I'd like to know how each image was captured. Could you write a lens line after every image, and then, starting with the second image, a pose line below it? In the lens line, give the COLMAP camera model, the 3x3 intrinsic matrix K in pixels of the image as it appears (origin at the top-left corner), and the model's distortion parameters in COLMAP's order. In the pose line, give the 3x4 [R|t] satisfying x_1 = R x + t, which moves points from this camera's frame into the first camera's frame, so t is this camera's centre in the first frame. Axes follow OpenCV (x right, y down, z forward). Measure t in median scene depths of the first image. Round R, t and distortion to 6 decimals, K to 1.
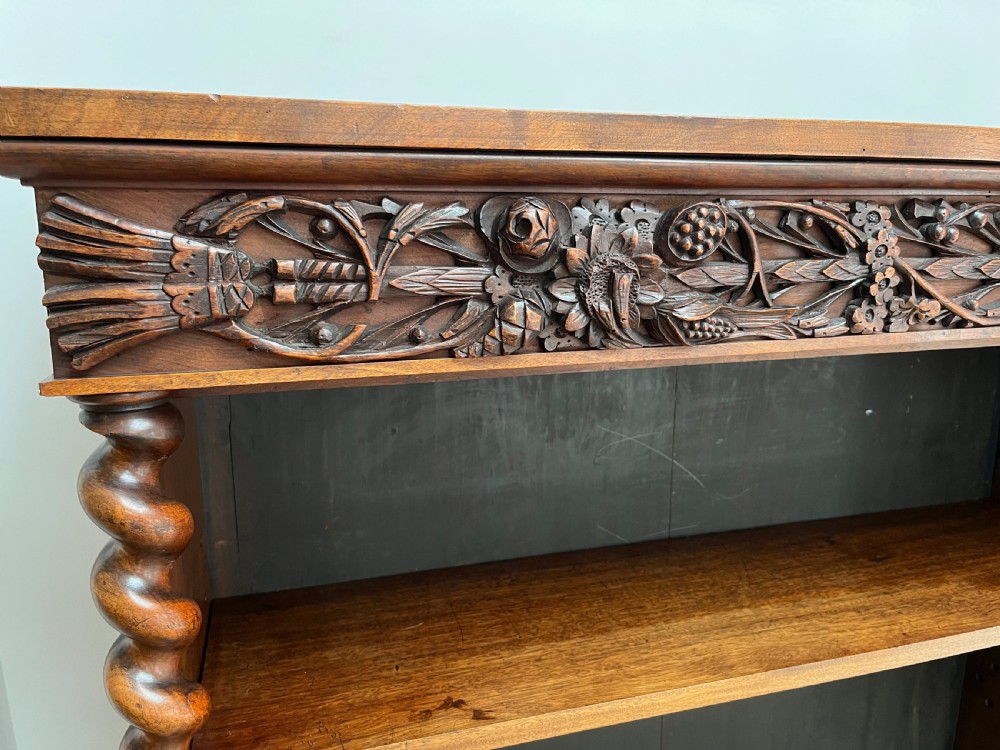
lens RADIAL K [[770.0, 0, 503.2], [0, 770.0, 394.0], [0, 0, 1]] dist [0.031527, -0.034386]
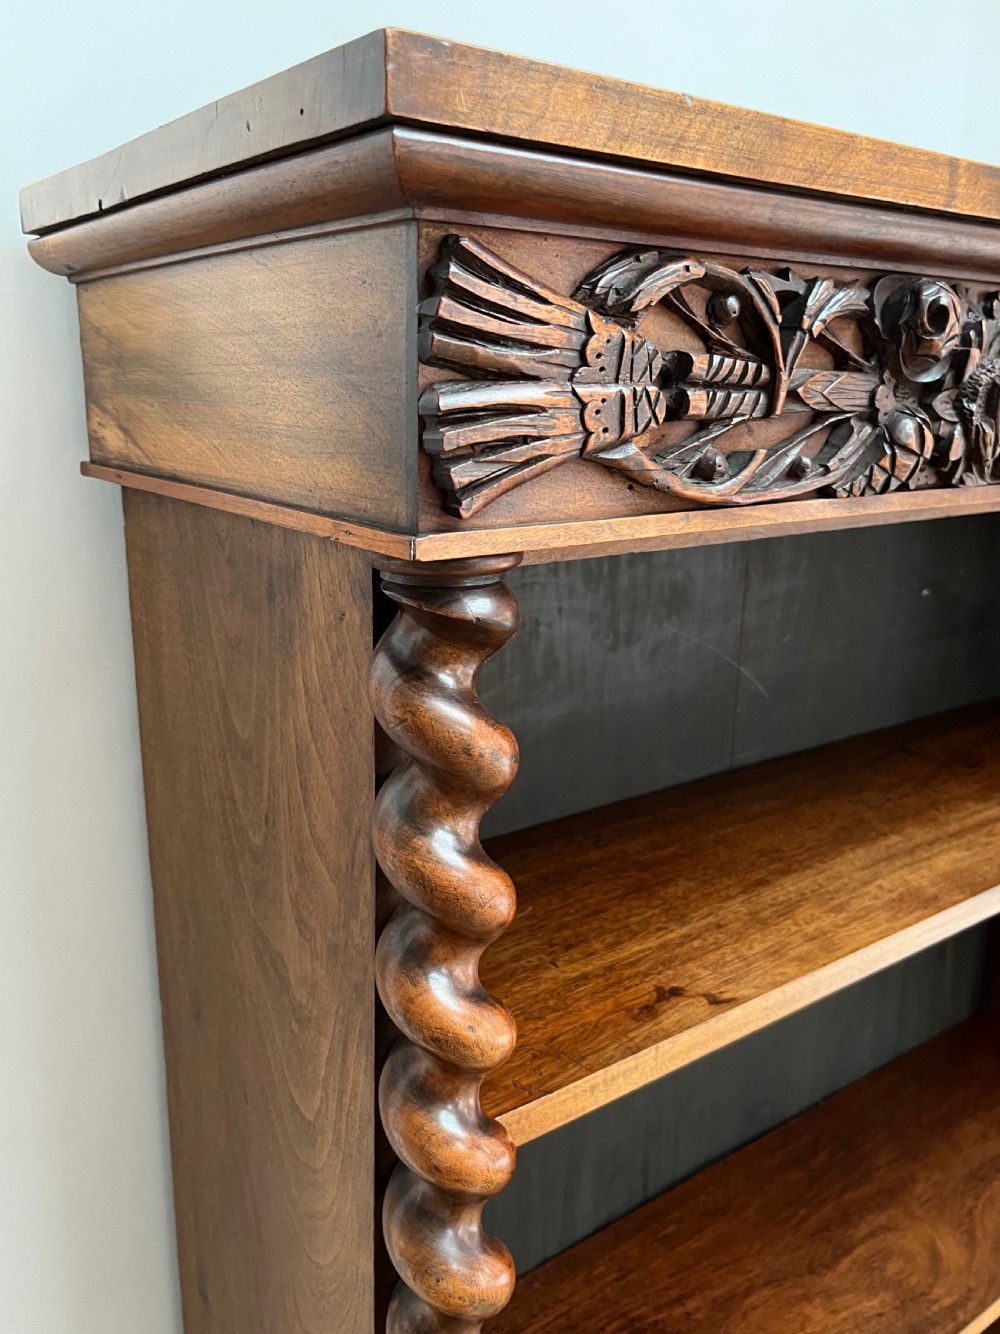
lens RADIAL K [[1110.6, 0, 509.8], [0, 1110.6, 694.7], [0, 0, 1]] dist [0.036281, -0.026919]
pose [[0.938222, -0.081102, 0.336395, -0.721672], [0.061310, 0.995727, 0.069063, 0.047155], [-0.340558, -0.044172, 0.939185, 0.090631]]
